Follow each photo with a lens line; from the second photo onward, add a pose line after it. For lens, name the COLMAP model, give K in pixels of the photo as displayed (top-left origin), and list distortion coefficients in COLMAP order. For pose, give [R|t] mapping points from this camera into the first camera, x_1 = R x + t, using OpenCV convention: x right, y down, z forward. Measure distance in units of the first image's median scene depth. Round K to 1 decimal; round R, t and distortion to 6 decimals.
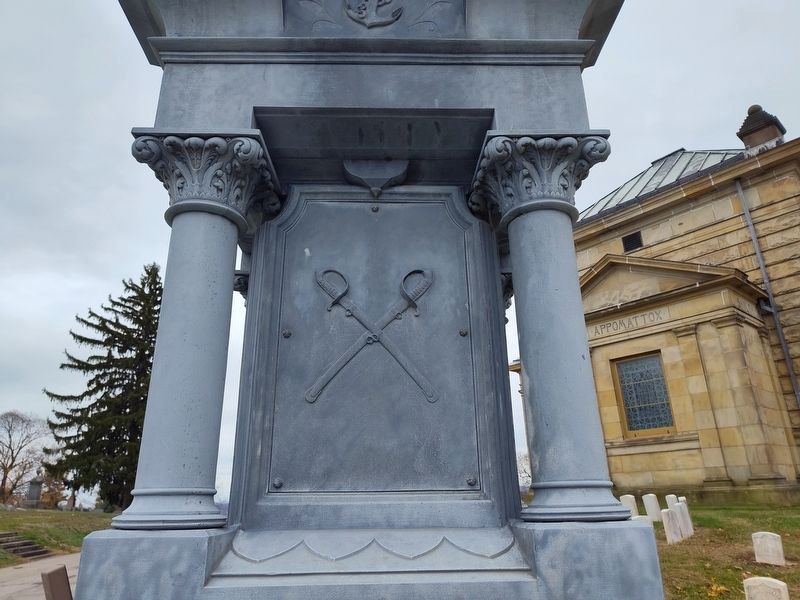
lens RADIAL K [[549.6, 0, 402.1], [0, 549.6, 297.8], [0, 0, 1]] dist [0.028828, -0.023623]
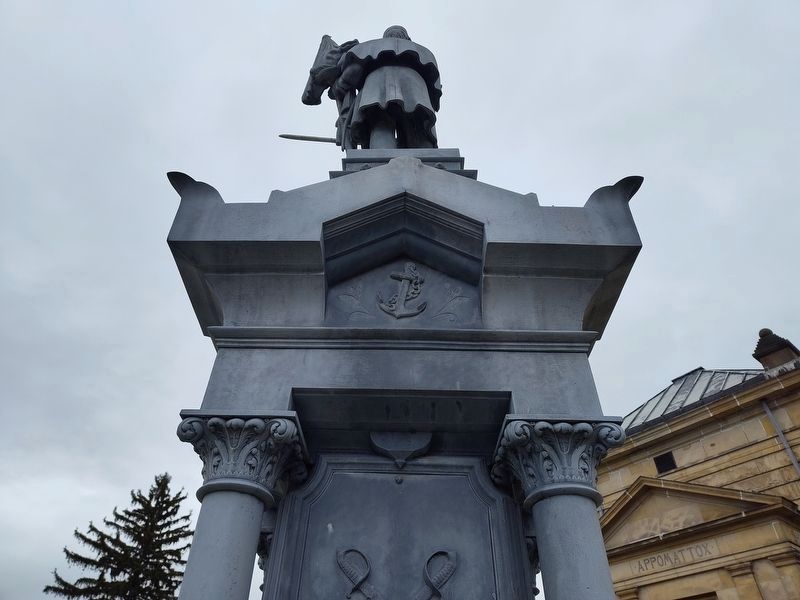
lens RADIAL K [[543.4, 0, 400.7], [0, 543.4, 300.2], [0, 0, 1]] dist [0.043457, -0.040339]
pose [[0.999146, 0.007049, -0.040717, -0.007850], [-0.021796, 0.927028, -0.374357, -0.099447], [0.035107, 0.374925, 0.926390, -0.068367]]
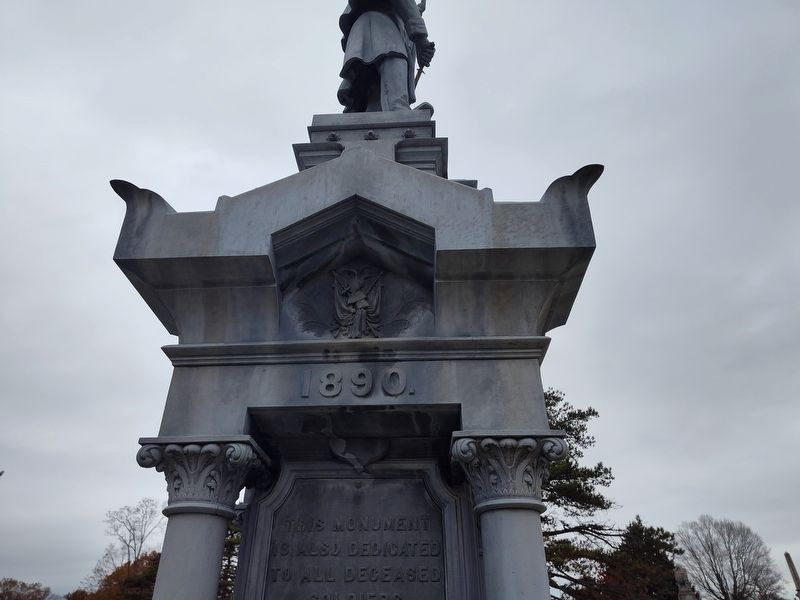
lens RADIAL K [[549.6, 0, 402.1], [0, 549.6, 297.8], [0, 0, 1]] dist [0.028828, -0.023623]
pose [[0.997957, -0.023057, -0.059586, 0.114468], [0.009255, 0.974945, -0.222252, -0.295573], [0.063217, 0.221246, 0.973167, -0.126566]]
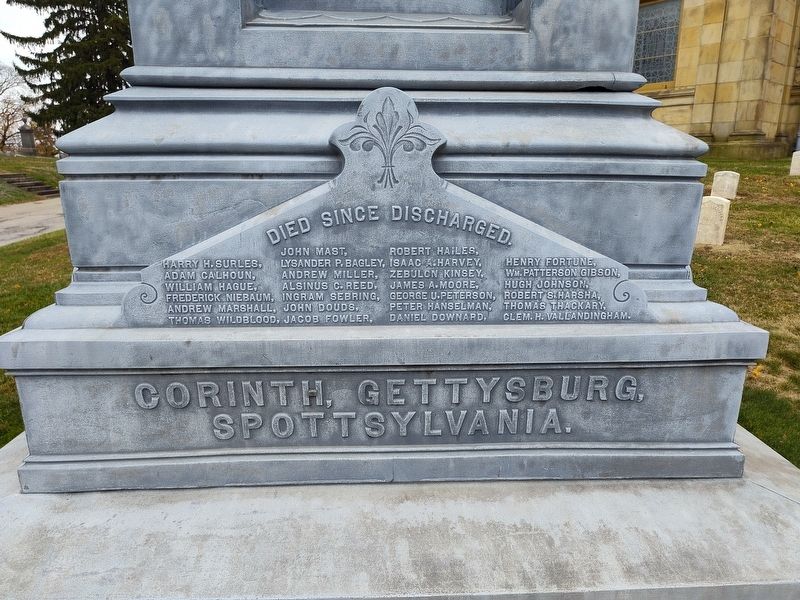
lens RADIAL K [[549.6, 0, 402.1], [0, 549.6, 297.8], [0, 0, 1]] dist [0.028828, -0.023623]
pose [[0.999603, 0.015355, 0.023621, -0.030614], [-0.025937, 0.828906, 0.558787, 0.237957], [-0.011000, -0.559178, 0.828975, -0.195651]]
